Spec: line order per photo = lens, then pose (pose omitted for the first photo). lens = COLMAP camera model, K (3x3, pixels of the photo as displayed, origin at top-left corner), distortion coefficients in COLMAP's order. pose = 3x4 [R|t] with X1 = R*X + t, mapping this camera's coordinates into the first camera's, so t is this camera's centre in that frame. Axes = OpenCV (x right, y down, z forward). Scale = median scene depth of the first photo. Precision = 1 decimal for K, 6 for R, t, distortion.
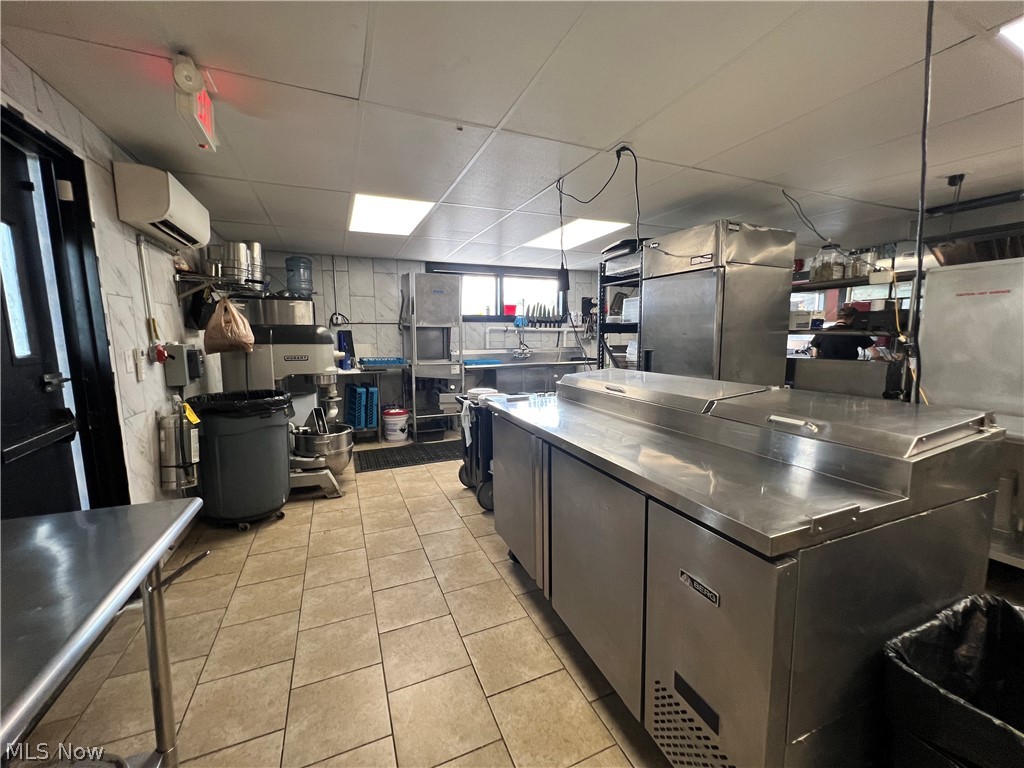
lens RADIAL K [[412.2, 0, 510.9], [0, 412.2, 381.9], [0, 0, 1]] dist [-0.012277, 0.000452]
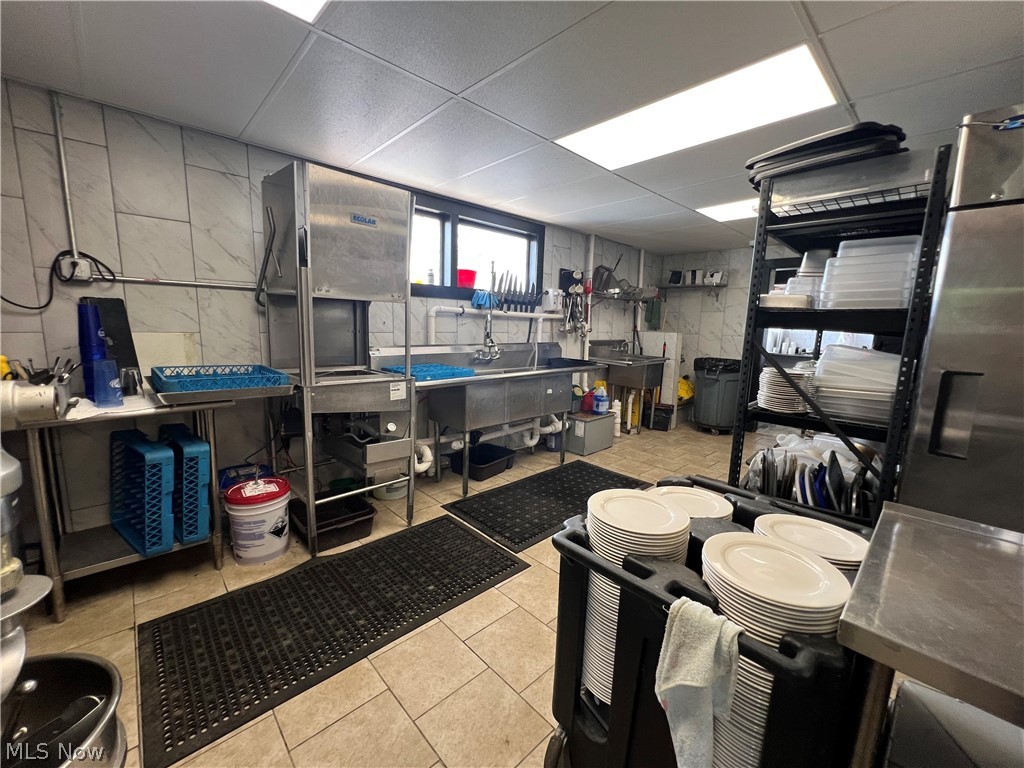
lens RADIAL K [[412.2, 0, 513.5], [0, 412.2, 384.1], [0, 0, 1]] dist [-0.012277, 0.000452]
pose [[0.936934, -0.020598, 0.348900, -0.161410], [0.006919, 0.999159, 0.040408, -0.052380], [-0.349439, -0.035446, 0.936289, 0.461110]]
